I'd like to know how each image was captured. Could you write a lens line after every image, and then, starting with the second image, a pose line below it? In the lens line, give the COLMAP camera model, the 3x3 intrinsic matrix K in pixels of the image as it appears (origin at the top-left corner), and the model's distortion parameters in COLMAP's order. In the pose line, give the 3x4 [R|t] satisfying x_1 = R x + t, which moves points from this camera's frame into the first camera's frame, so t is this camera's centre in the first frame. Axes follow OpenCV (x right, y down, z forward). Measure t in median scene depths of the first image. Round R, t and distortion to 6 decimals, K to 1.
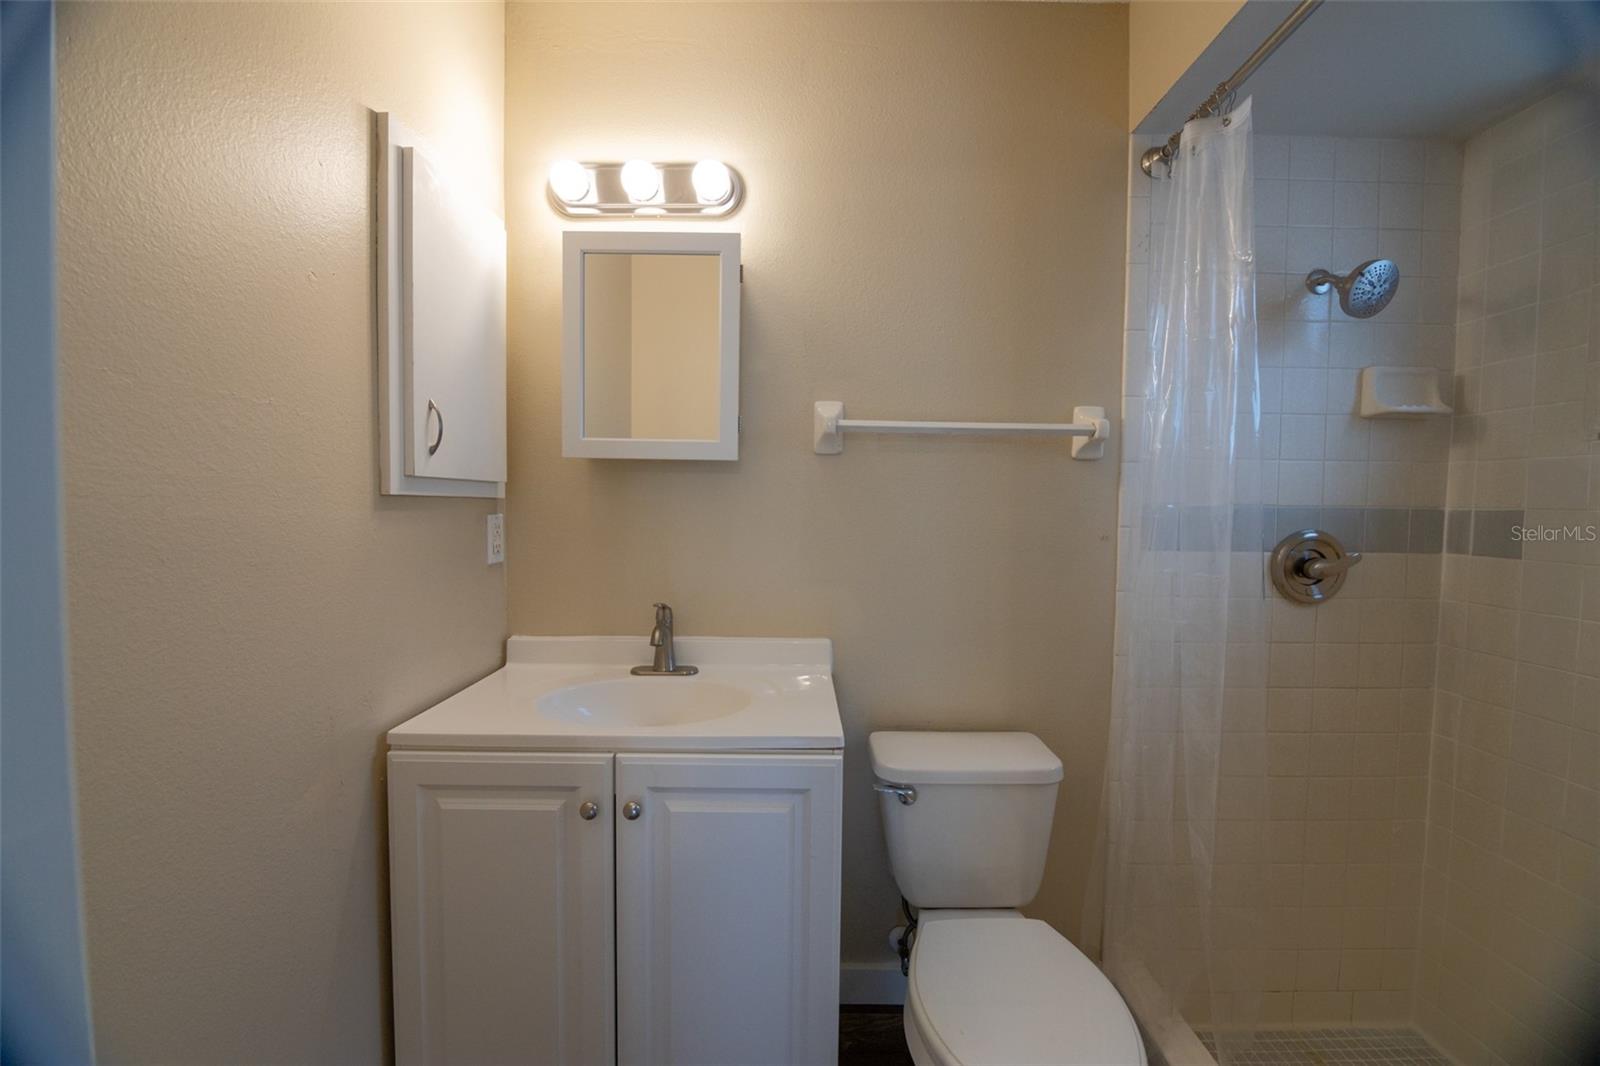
lens RADIAL K [[636.8, 0, 797.5], [0, 636.8, 532.0], [0, 0, 1]] dist [-0.022216, -0.000041]
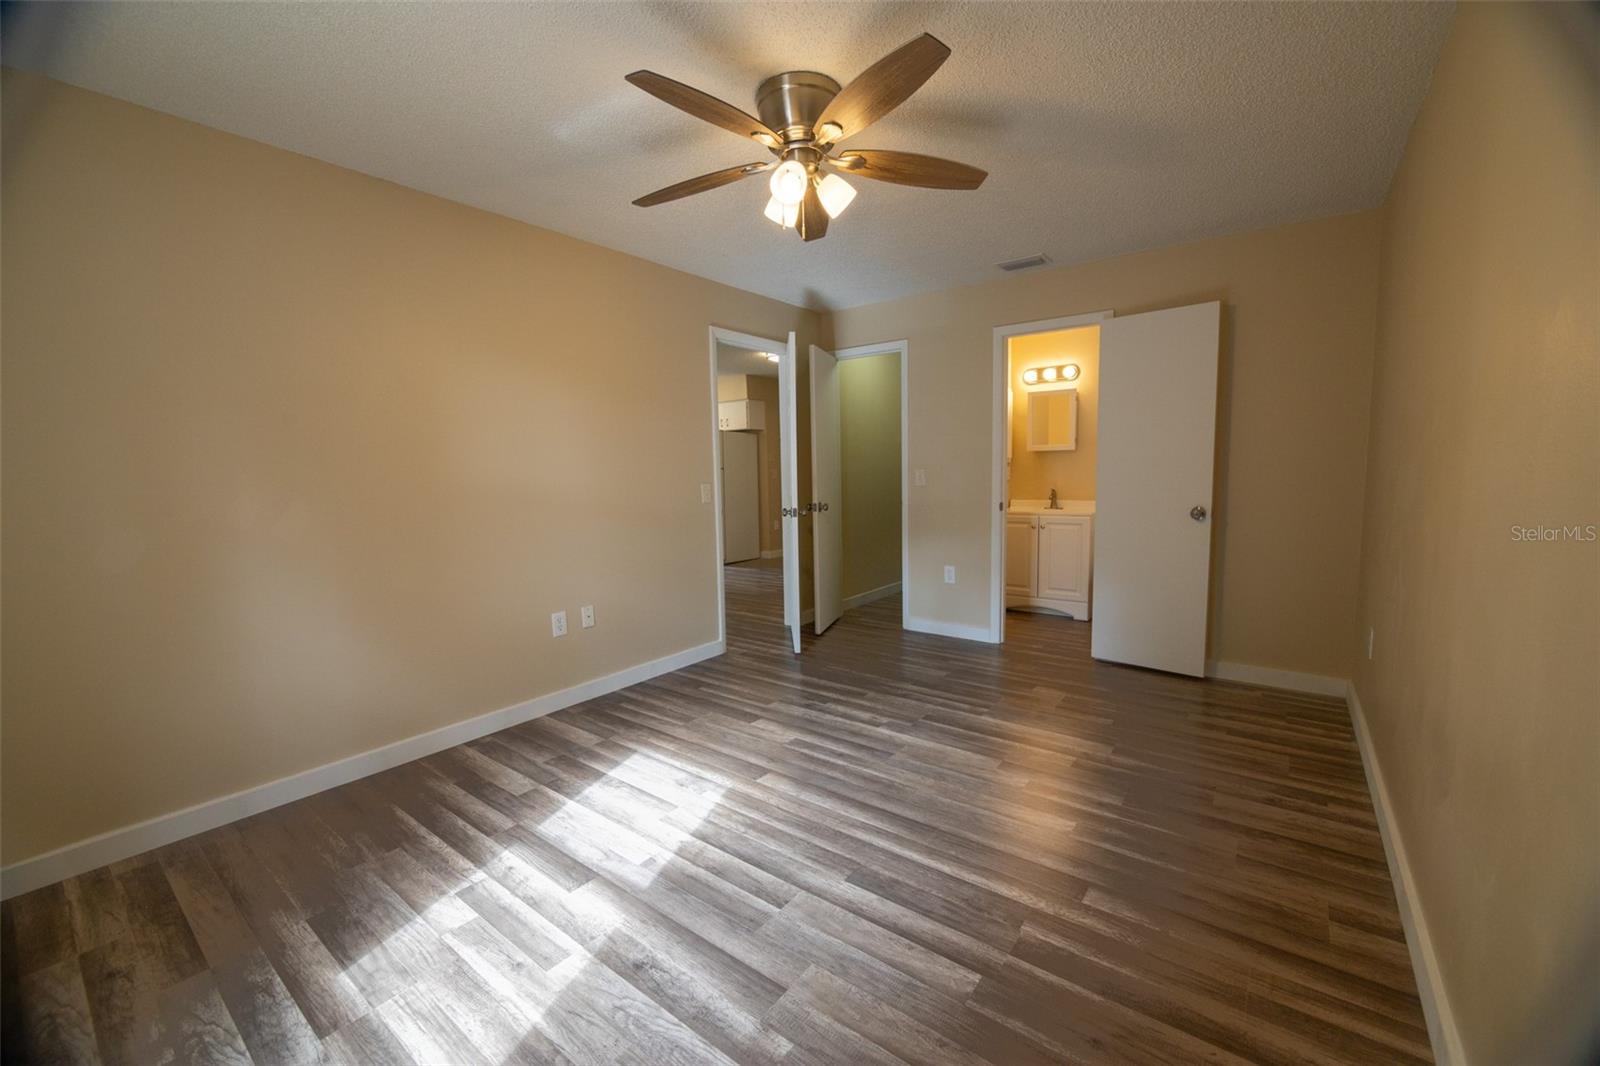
lens RADIAL K [[636.8, 0, 797.4], [0, 636.8, 529.4], [0, 0, 1]] dist [-0.022216, -0.000041]
pose [[0.795751, 0.035267, -0.604597, 0.853959], [0.002706, 0.998086, 0.061780, 0.108815], [0.605619, -0.050797, 0.794132, -2.881072]]
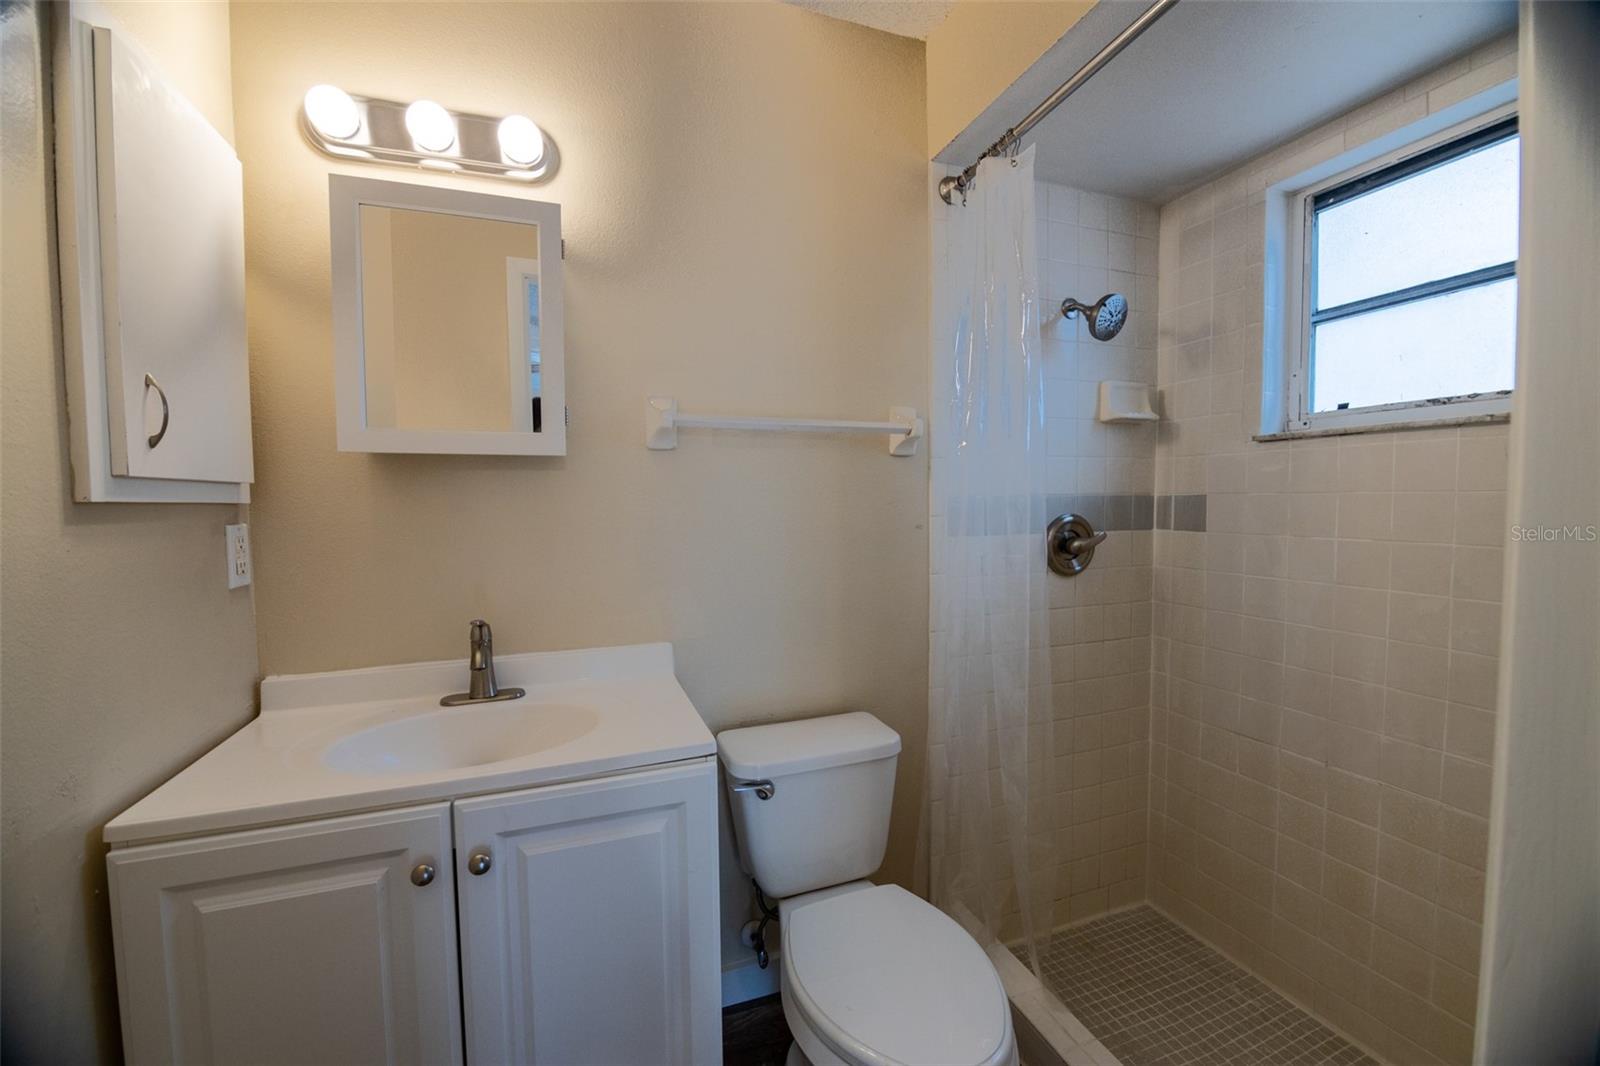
lens RADIAL K [[636.8, 0, 806.1], [0, 636.8, 533.1], [0, 0, 1]] dist [-0.022216, -0.000041]
pose [[0.936614, -0.039057, 0.348178, -0.089847], [0.036383, 0.999237, 0.014216, -0.002979], [-0.348468, -0.000647, 0.937321, 0.033127]]
